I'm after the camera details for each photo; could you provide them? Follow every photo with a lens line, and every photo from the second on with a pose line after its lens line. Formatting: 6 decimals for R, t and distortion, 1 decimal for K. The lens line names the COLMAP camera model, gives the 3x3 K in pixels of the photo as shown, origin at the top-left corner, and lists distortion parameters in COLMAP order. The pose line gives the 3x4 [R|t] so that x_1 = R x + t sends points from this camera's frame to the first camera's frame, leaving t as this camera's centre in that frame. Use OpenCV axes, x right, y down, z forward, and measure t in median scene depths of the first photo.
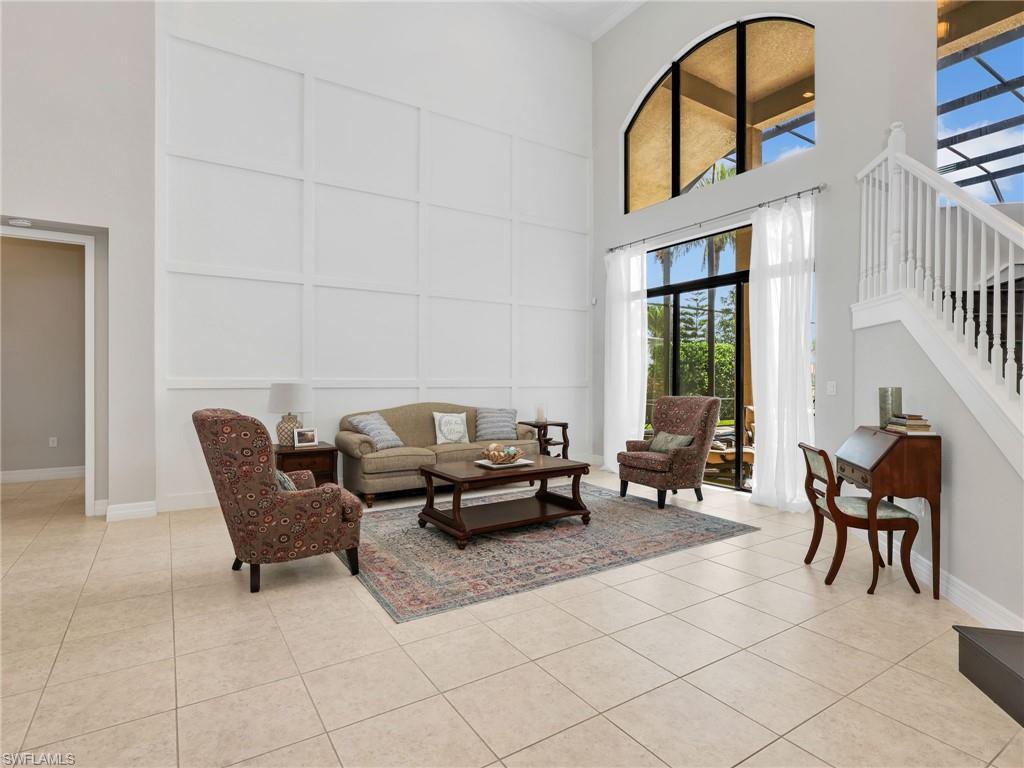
lens RADIAL K [[537.5, 0, 513.4], [0, 537.5, 379.5], [0, 0, 1]] dist [-0.006815, 0.002837]
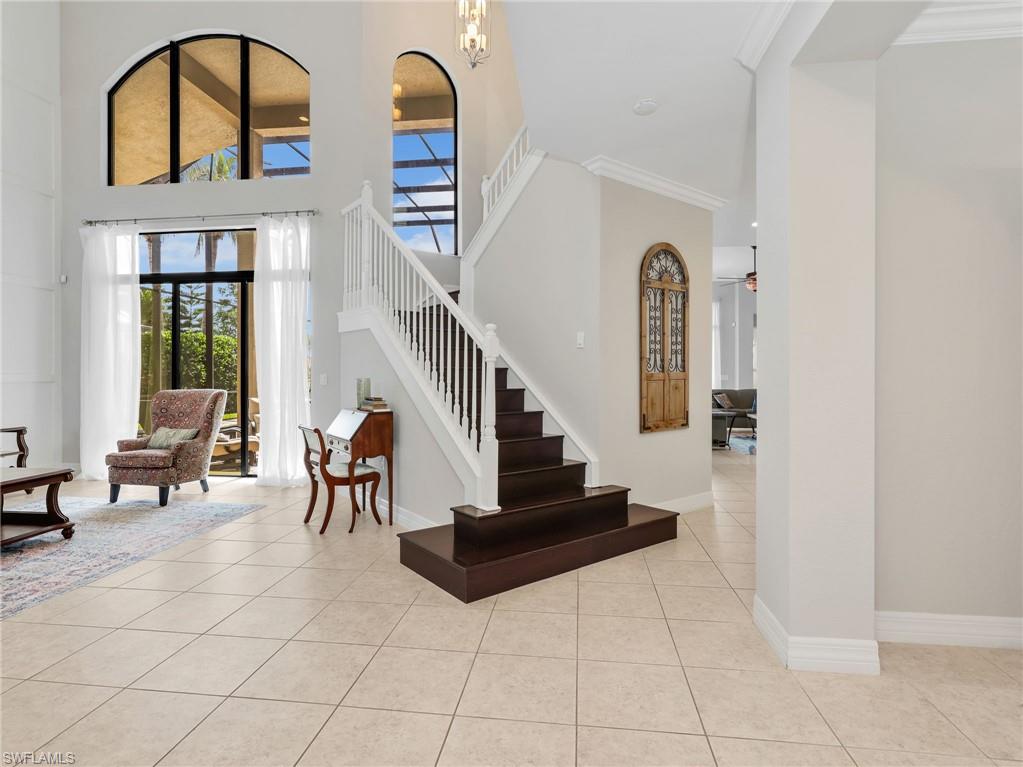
lens RADIAL K [[536.9, 0, 513.2], [0, 536.9, 373.8], [0, 0, 1]] dist [-0.006815, 0.002837]
pose [[0.642028, -0.004887, 0.766666, -0.058561], [0.003273, 0.999988, 0.003634, 0.000401], [-0.766674, 0.000176, 0.642036, -0.102353]]
